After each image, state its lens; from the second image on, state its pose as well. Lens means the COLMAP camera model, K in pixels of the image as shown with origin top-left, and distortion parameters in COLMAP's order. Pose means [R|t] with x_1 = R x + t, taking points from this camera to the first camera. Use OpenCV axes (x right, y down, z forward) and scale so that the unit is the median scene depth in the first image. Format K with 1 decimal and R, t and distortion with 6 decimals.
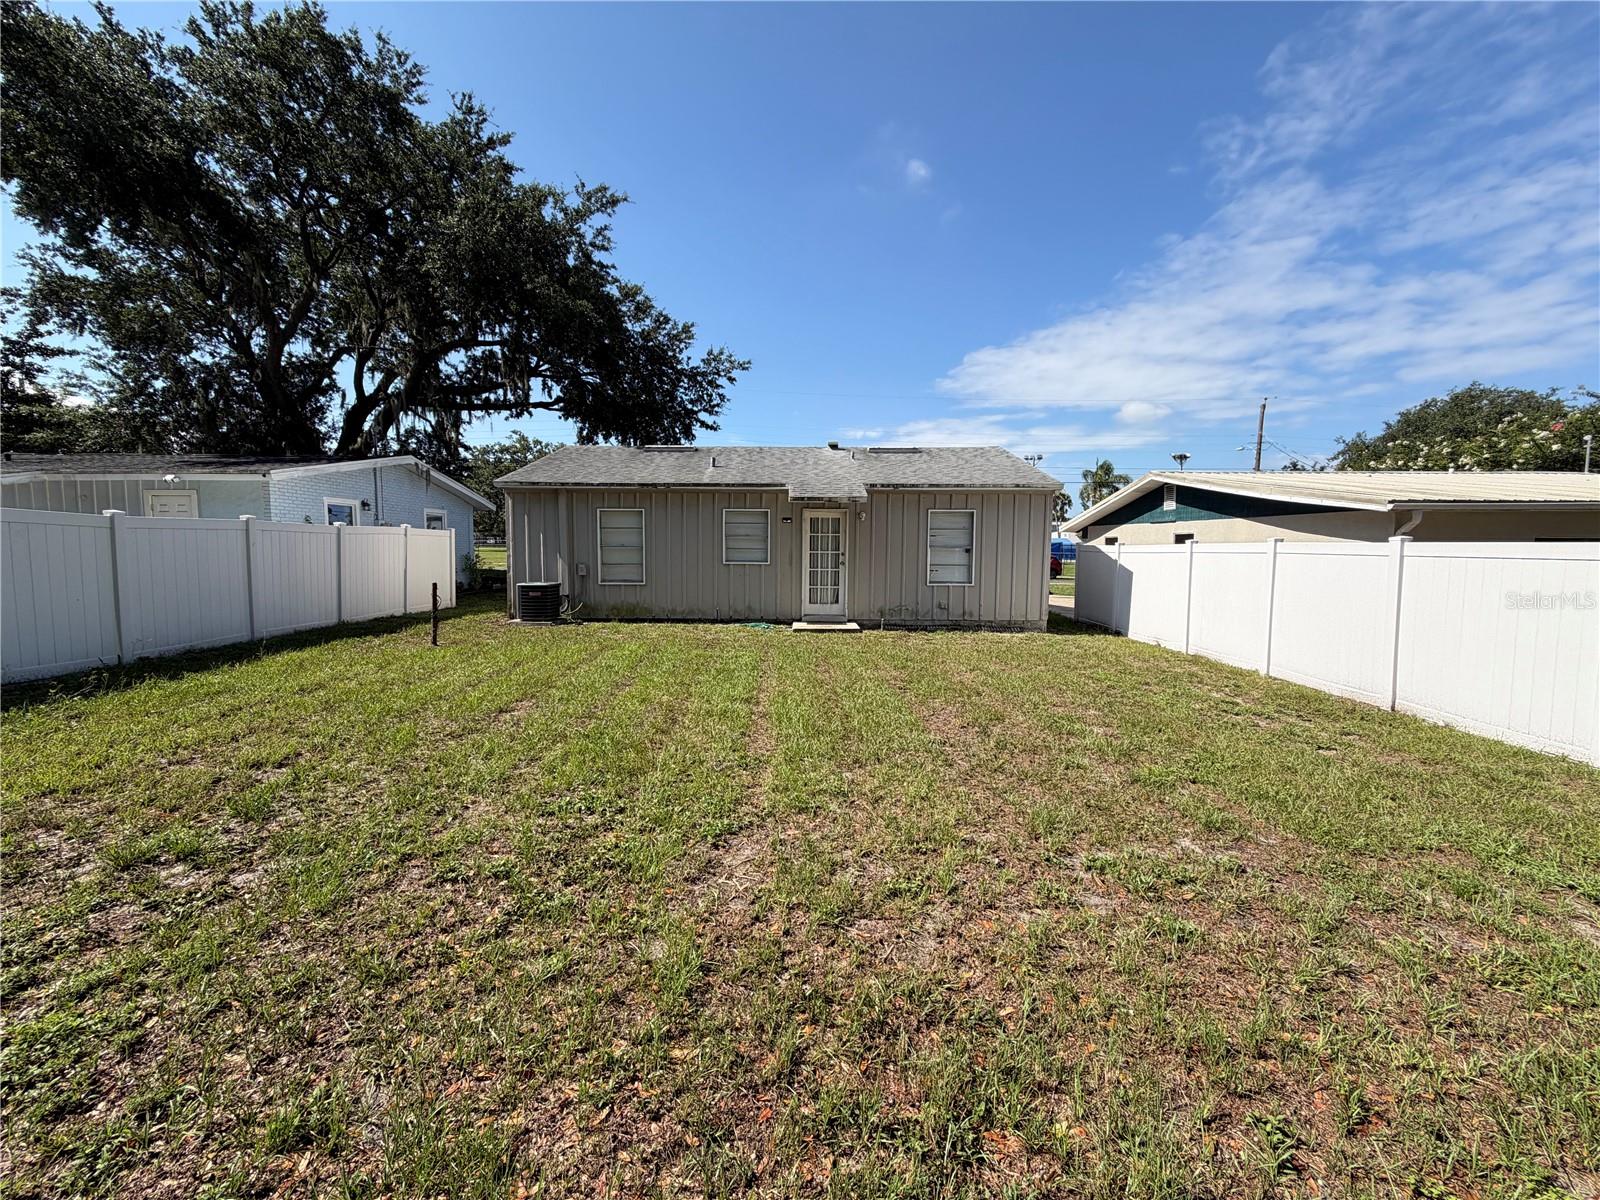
lens RADIAL K [[632.5, 0, 794.7], [0, 632.5, 601.1], [0, 0, 1]] dist [0.001583, -0.000556]
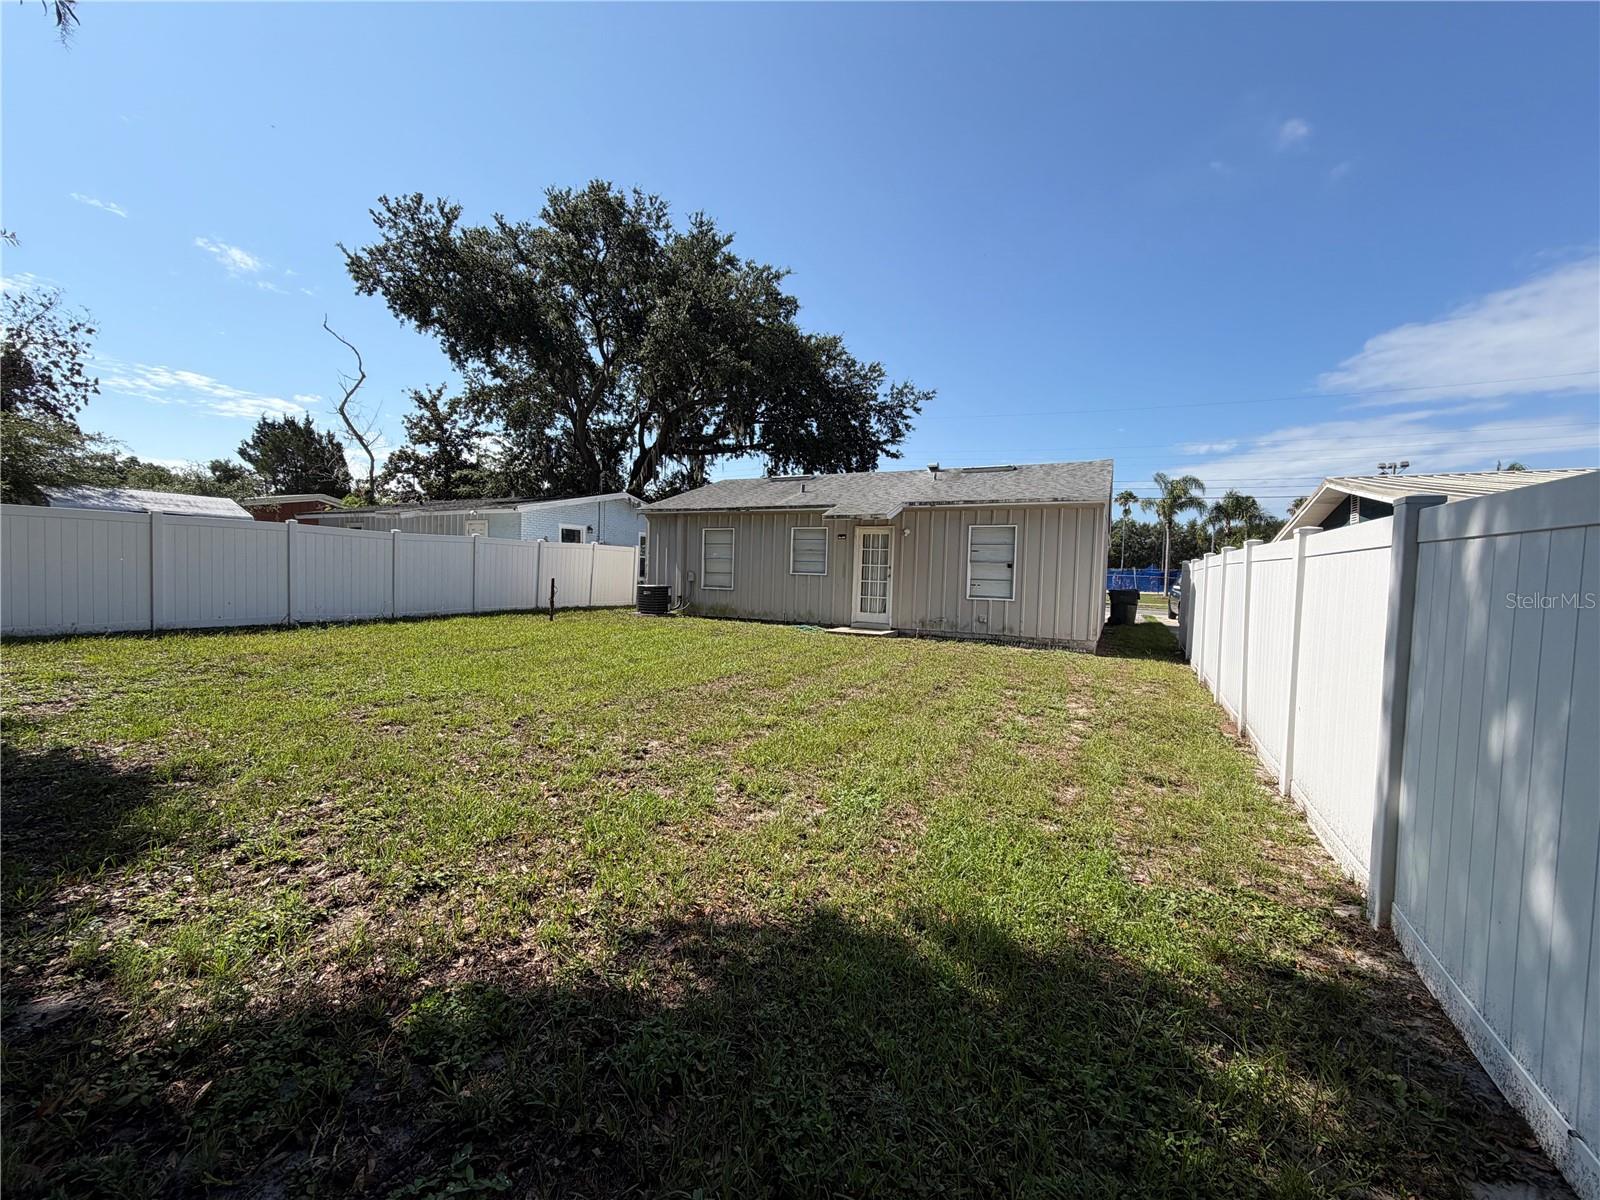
lens RADIAL K [[632.5, 0, 794.7], [0, 632.5, 601.1], [0, 0, 1]] dist [0.001583, -0.000556]
pose [[0.894941, 0.038765, -0.444497, 0.404550], [-0.058100, 0.997861, -0.029952, 0.024772], [0.442385, 0.052631, 0.895280, -0.039979]]
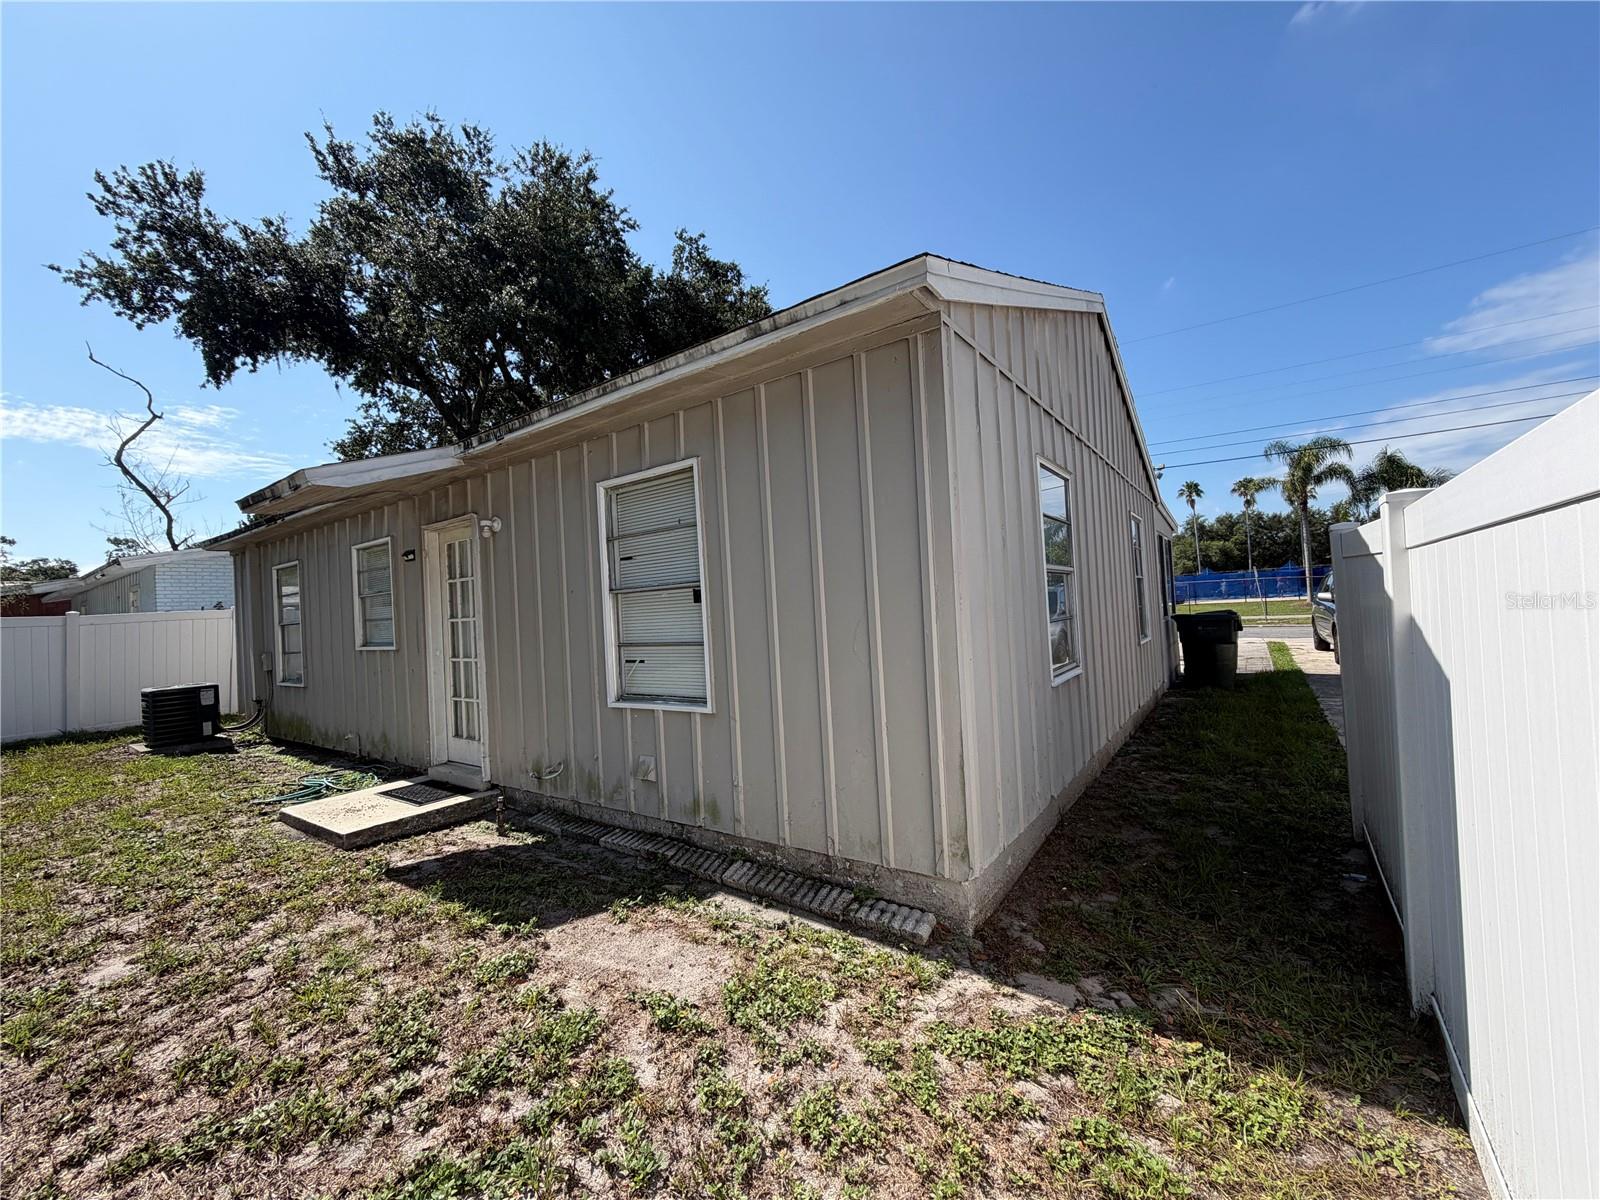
lens RADIAL K [[632.5, 0, 794.7], [0, 632.5, 601.1], [0, 0, 1]] dist [0.001583, -0.000556]
pose [[0.813623, -0.057999, -0.578493, 0.471701], [0.012590, 0.996536, -0.082205, -0.050191], [0.581257, 0.059601, 0.811535, 0.761755]]
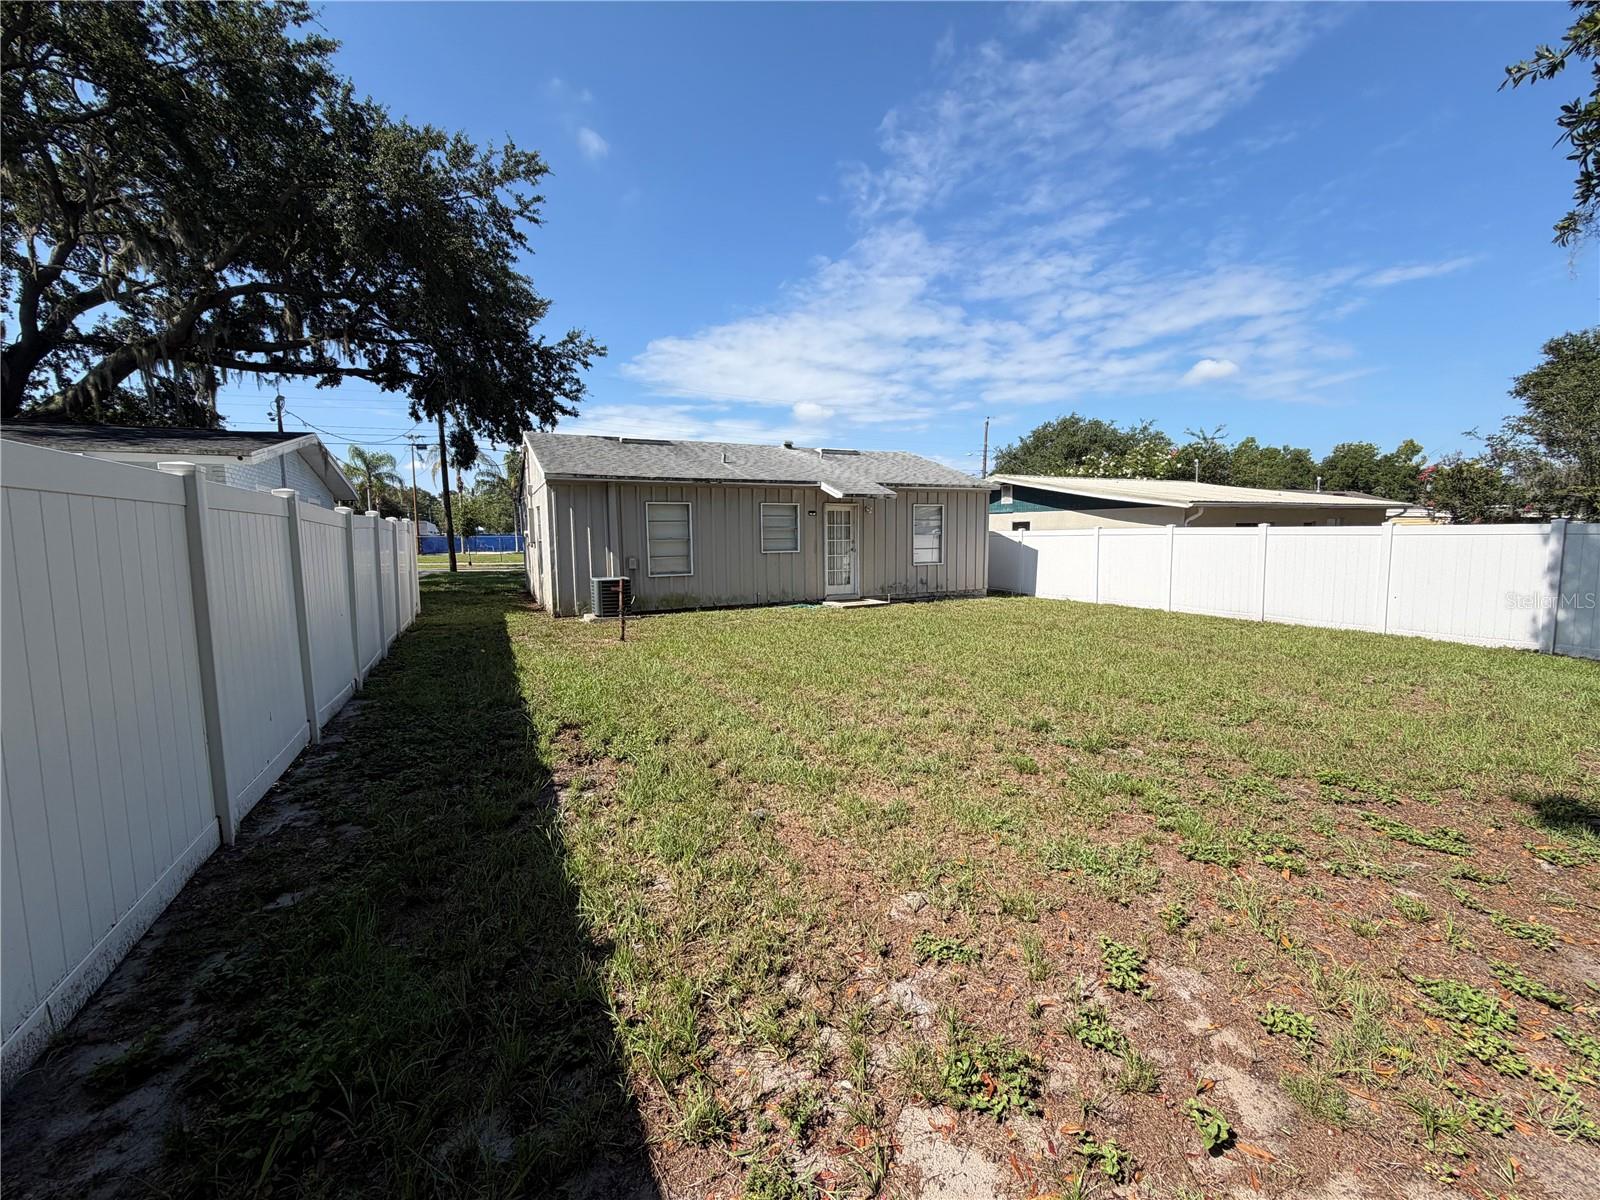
lens RADIAL K [[632.5, 0, 794.7], [0, 632.5, 601.1], [0, 0, 1]] dist [0.001583, -0.000556]
pose [[0.895249, -0.063972, 0.440950, -0.536892], [0.055593, 0.997943, 0.031910, -0.007267], [-0.442085, -0.004054, 0.896964, -0.012121]]
